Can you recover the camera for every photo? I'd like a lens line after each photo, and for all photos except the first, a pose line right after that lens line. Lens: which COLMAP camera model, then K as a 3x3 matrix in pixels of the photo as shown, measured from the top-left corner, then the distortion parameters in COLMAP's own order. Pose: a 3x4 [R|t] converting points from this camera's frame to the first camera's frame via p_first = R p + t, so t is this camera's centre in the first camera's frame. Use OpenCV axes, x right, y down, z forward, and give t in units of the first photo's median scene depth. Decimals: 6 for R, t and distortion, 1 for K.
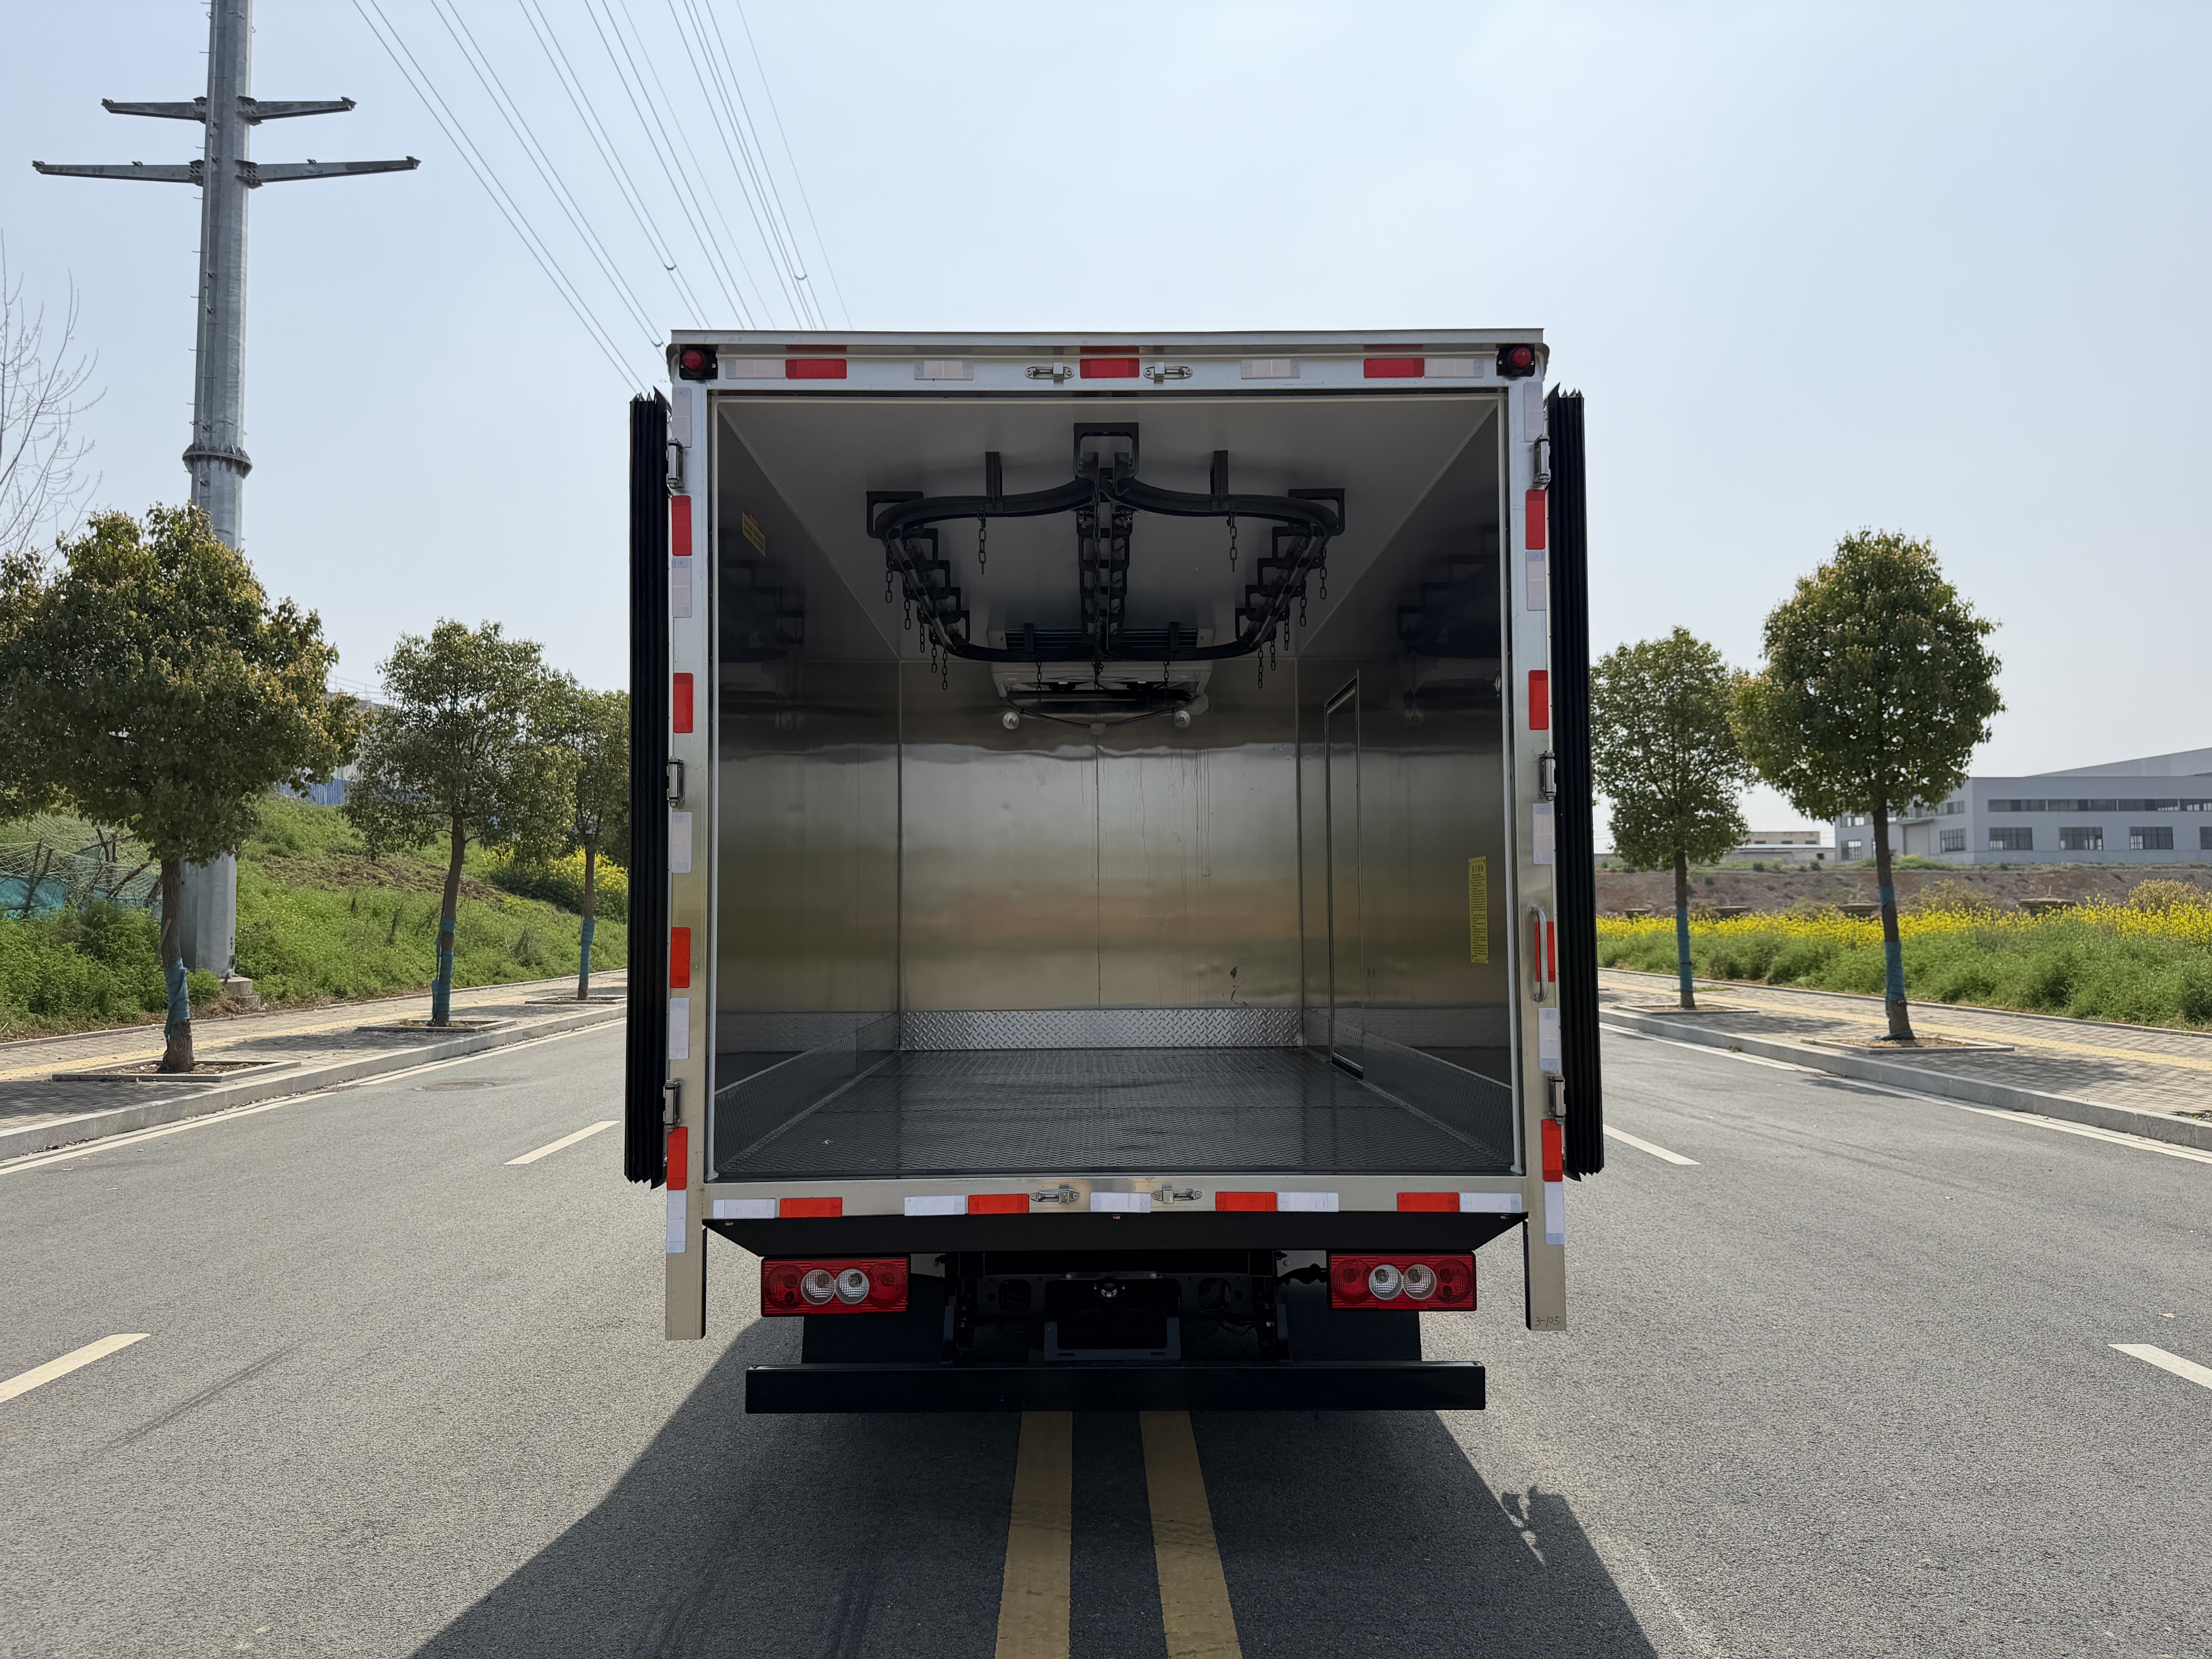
lens RADIAL K [[1590.5, 0, 1094.5], [0, 1590.5, 810.3], [0, 0, 1]] dist [0.015557, -0.014588]
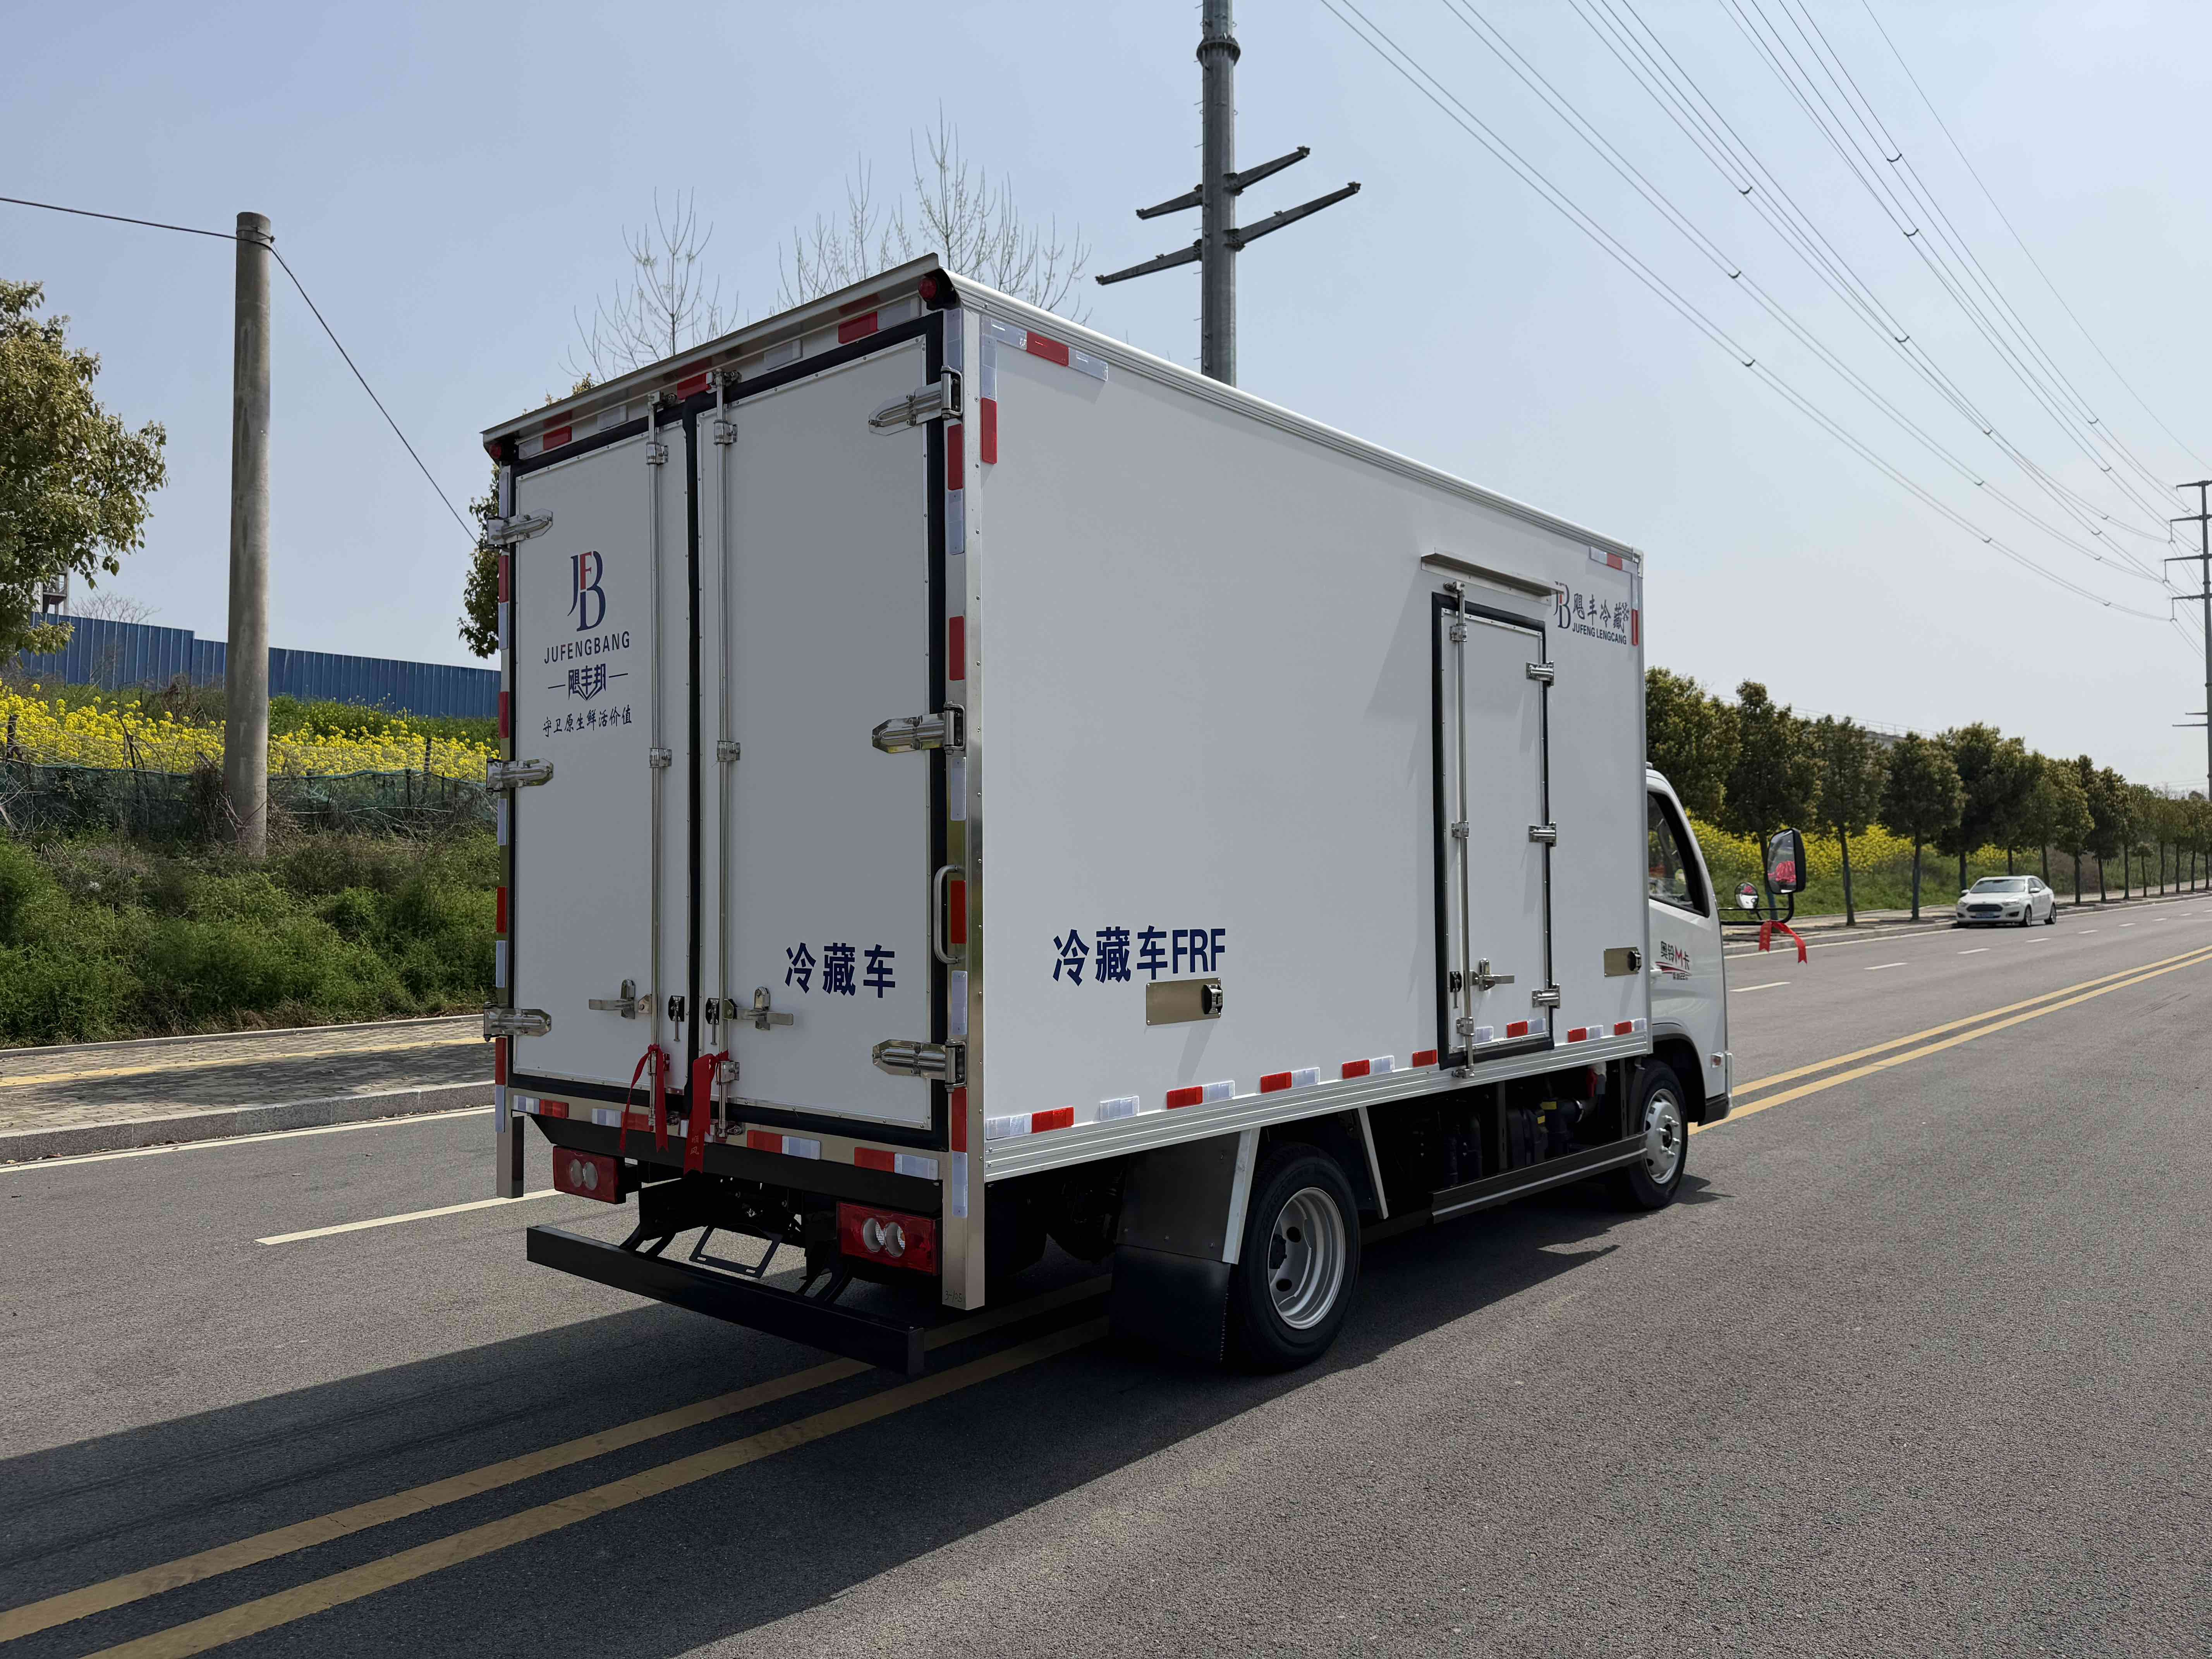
lens RADIAL K [[1590.5, 0, 1124.7], [0, 1590.5, 829.3], [0, 0, 1]] dist [0.015557, -0.014588]
pose [[0.743459, -0.020435, -0.668470, 0.177798], [0.044191, 0.998850, 0.018613, 0.004937], [0.667320, -0.043379, 0.743507, 0.066624]]
